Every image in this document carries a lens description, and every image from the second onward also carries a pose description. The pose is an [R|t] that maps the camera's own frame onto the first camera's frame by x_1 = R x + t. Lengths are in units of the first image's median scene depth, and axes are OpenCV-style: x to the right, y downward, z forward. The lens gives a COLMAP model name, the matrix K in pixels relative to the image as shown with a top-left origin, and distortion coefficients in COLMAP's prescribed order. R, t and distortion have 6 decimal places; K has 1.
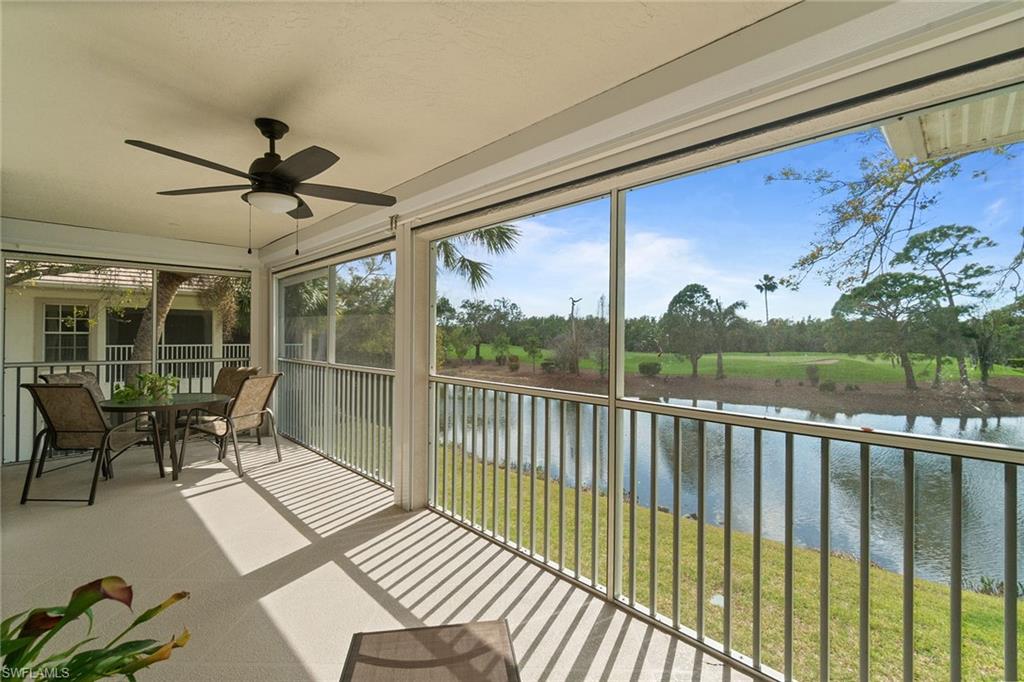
lens RADIAL K [[449.0, 0, 508.0], [0, 449.0, 331.5], [0, 0, 1]] dist [-0.001000, 0.000476]
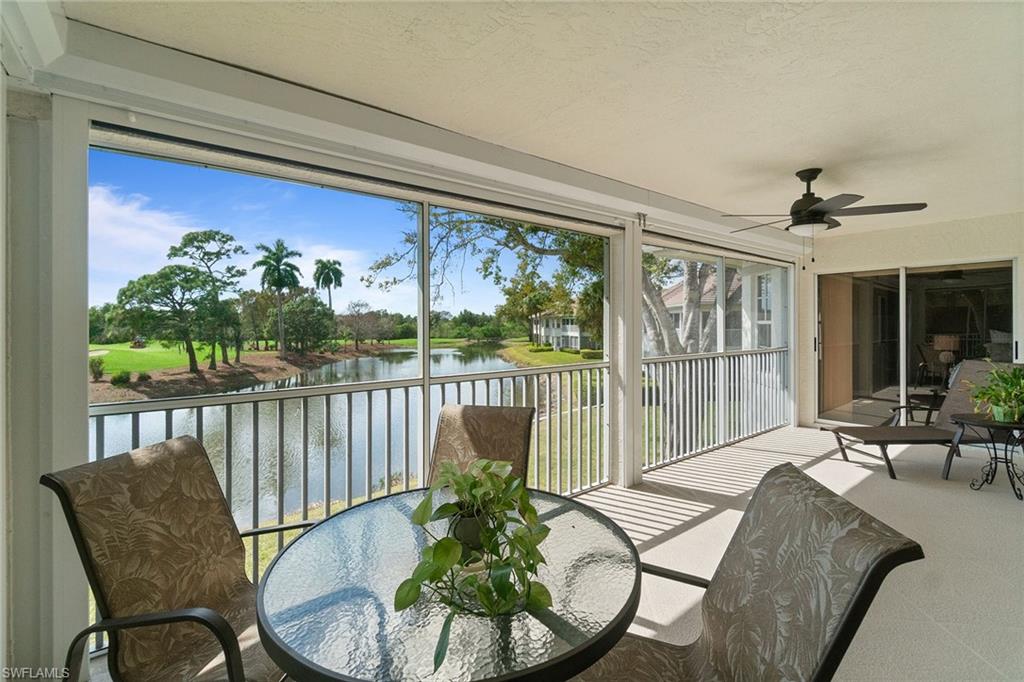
lens RADIAL K [[449.0, 0, 510.9], [0, 449.0, 326.1], [0, 0, 1]] dist [-0.001000, 0.000476]
pose [[0.104943, -0.008476, 0.994442, -0.113042], [-0.005661, 0.999942, 0.009120, 0.000208], [-0.994462, -0.006586, 0.104889, 0.099949]]
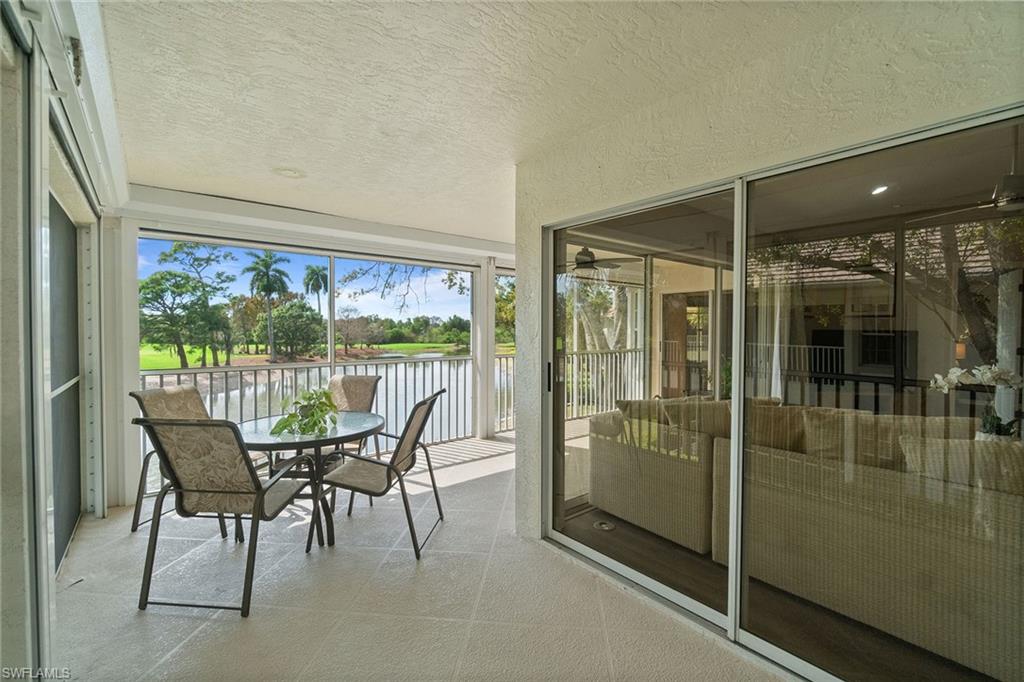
lens RADIAL K [[449.0, 0, 515.2], [0, 449.0, 340.7], [0, 0, 1]] dist [-0.001000, 0.000476]
pose [[0.084148, -0.027925, 0.996062, -0.155494], [-0.011150, 0.999518, 0.028964, -0.000410], [-0.996391, -0.013543, 0.083796, 0.064444]]
